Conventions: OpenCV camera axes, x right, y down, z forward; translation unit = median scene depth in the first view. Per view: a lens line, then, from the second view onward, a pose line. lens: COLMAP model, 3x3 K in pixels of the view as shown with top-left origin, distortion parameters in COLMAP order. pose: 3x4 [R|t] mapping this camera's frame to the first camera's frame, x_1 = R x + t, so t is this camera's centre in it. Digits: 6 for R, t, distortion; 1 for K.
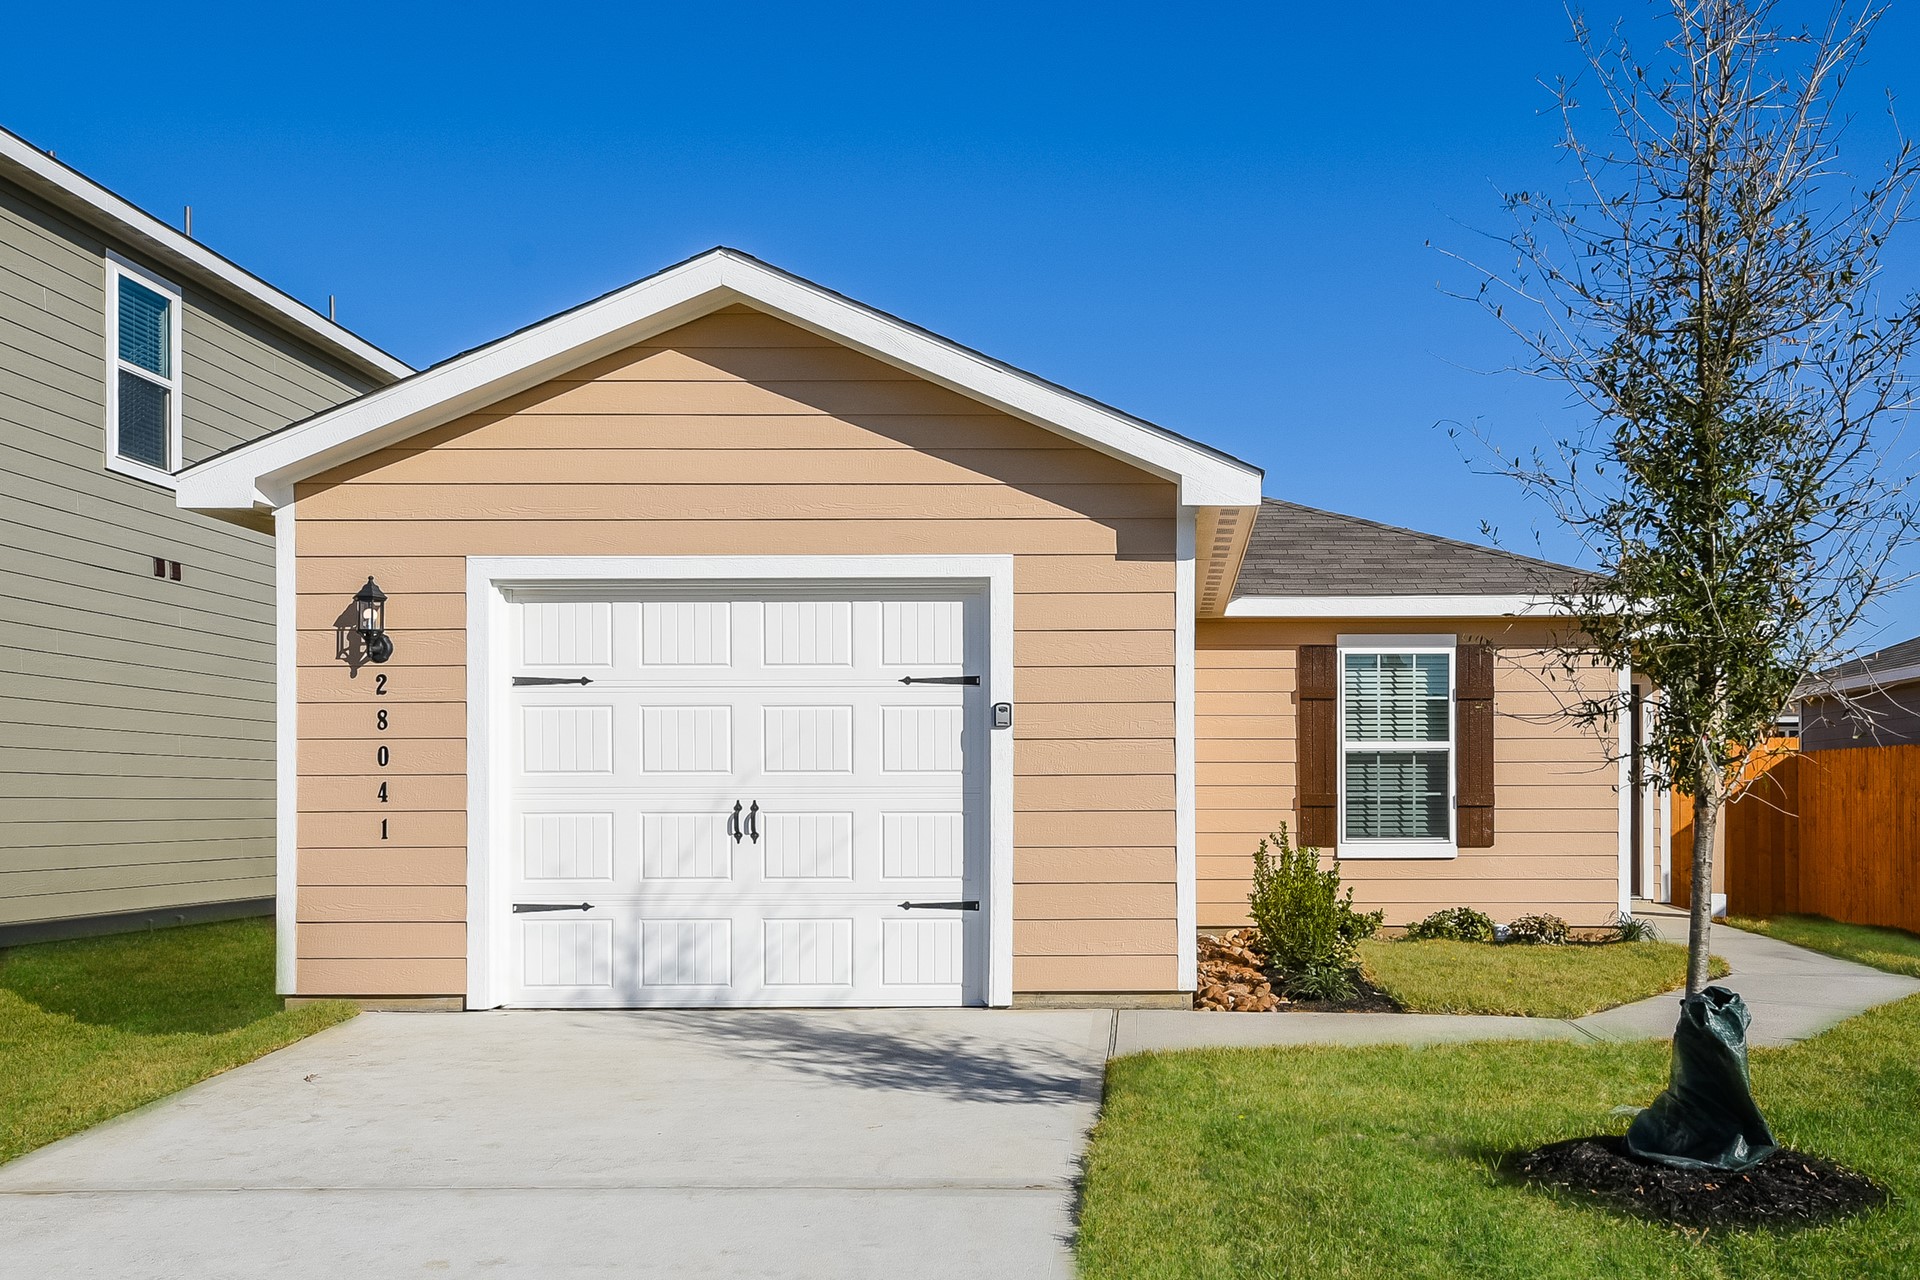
lens RADIAL K [[1477.3, 0, 960.1], [0, 1477.3, 625.9], [0, 0, 1]] dist [0.008904, 0.001048]
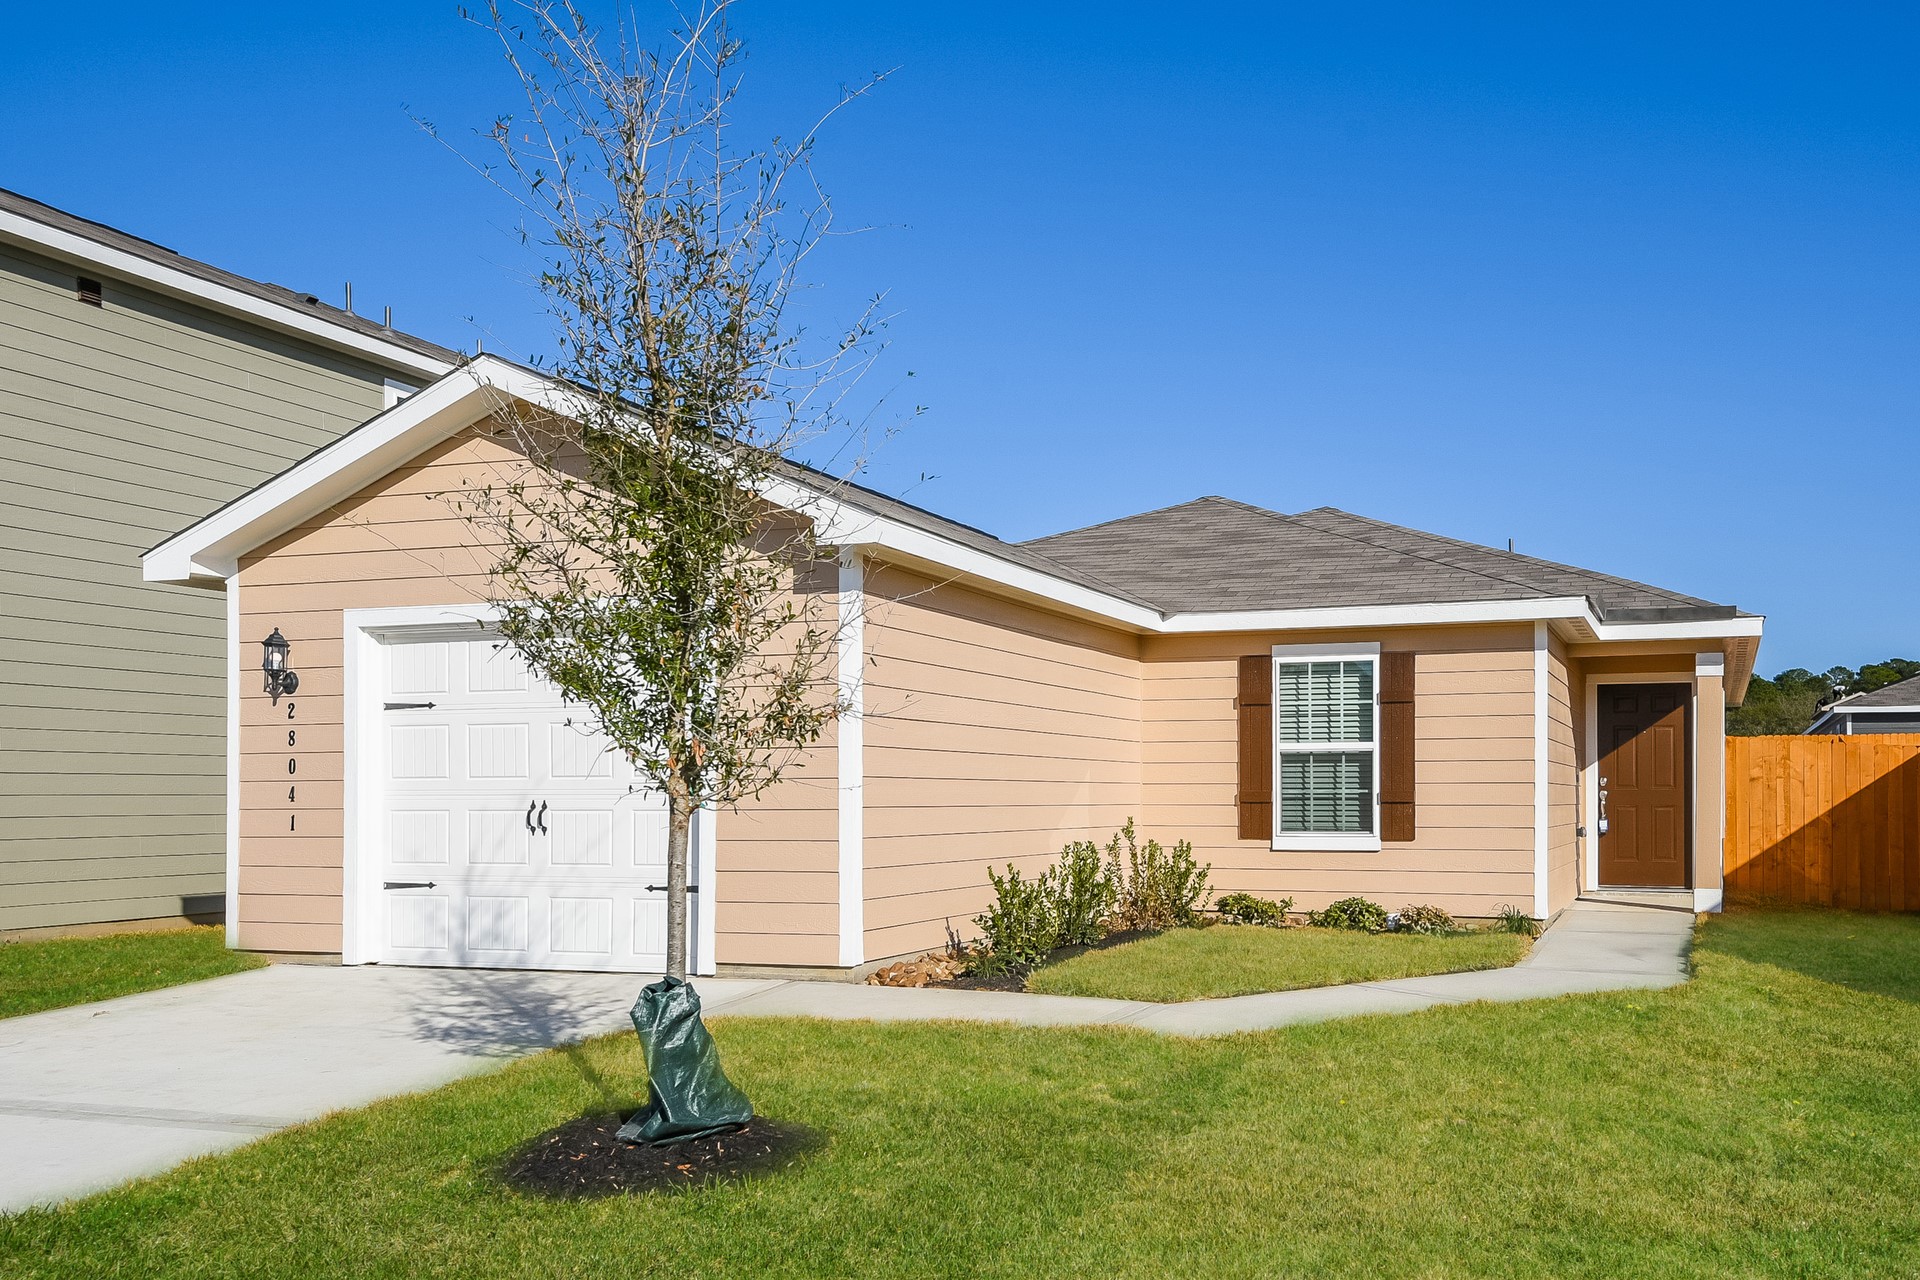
lens RADIAL K [[1261.1, 0, 960.0], [0, 1261.1, 640.0], [0, 0, 1]] dist [0.018167, -0.000016]
pose [[0.970391, -0.029945, -0.239674, 0.283415], [0.029256, 0.999551, -0.006432, 0.001223], [0.239759, -0.000770, 0.970832, 0.040471]]
